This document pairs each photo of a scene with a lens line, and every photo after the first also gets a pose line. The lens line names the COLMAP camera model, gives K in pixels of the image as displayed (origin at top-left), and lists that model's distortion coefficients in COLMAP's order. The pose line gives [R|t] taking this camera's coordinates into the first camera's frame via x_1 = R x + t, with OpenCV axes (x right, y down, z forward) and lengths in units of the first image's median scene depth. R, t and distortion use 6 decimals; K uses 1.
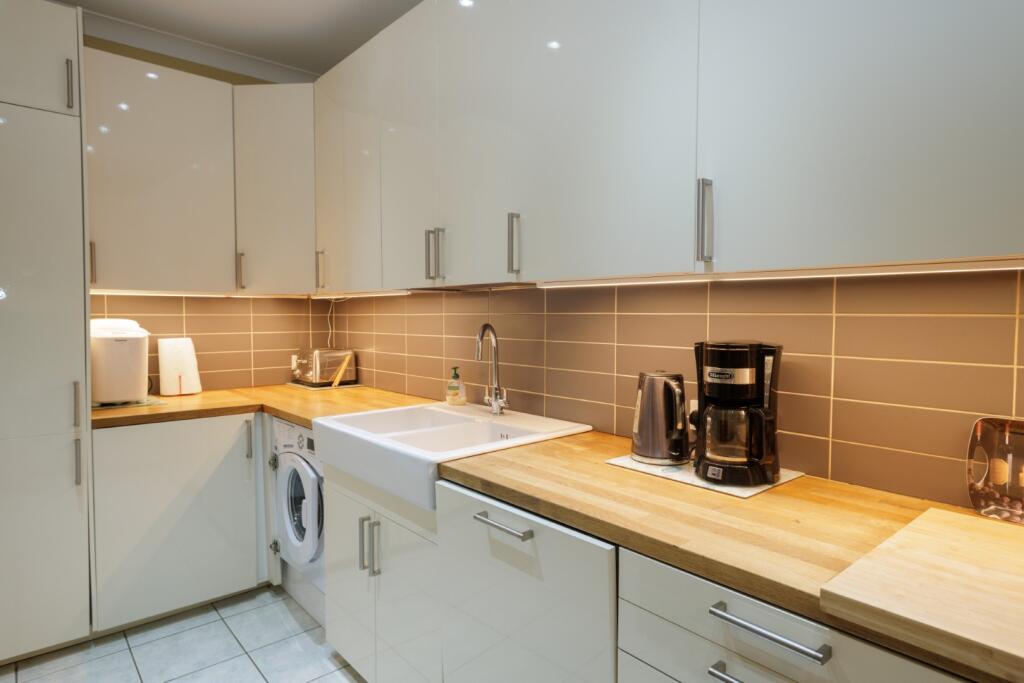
lens RADIAL K [[594.2, 0, 512.0], [0, 594.2, 341.5], [0, 0, 1]] dist [-0.001350, -0.000425]
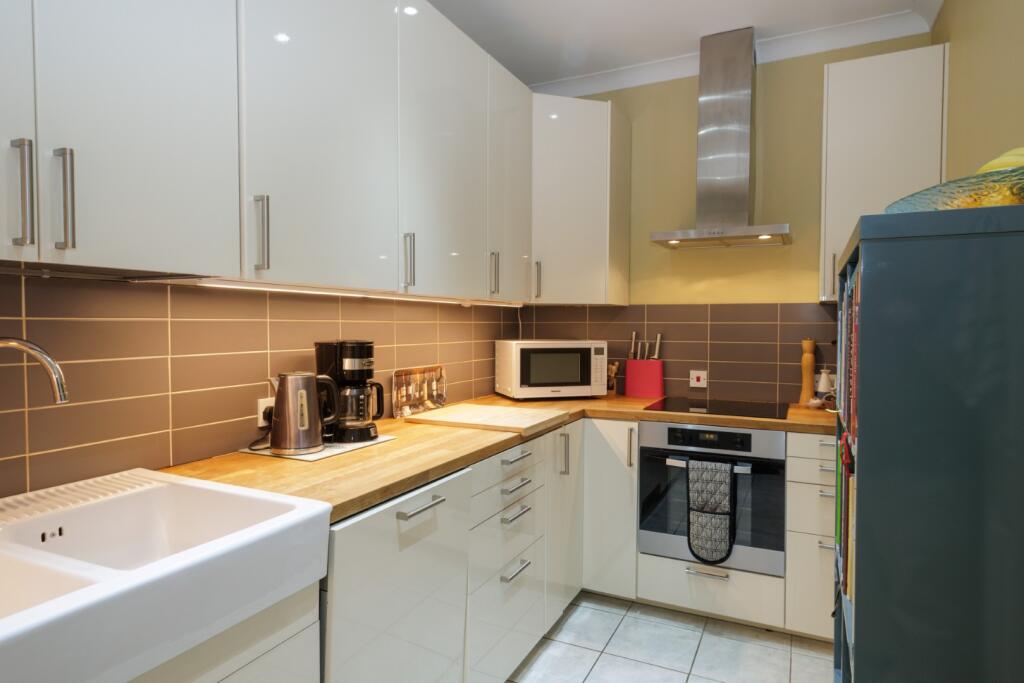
lens RADIAL K [[594.2, 0, 512.0], [0, 594.2, 341.5], [0, 0, 1]] dist [-0.001350, -0.000425]
pose [[-0.383814, -0.041724, 0.922467, -1.038911], [0.038644, 0.997378, 0.061191, -0.064675], [-0.922602, 0.059133, -0.381195, 1.166748]]
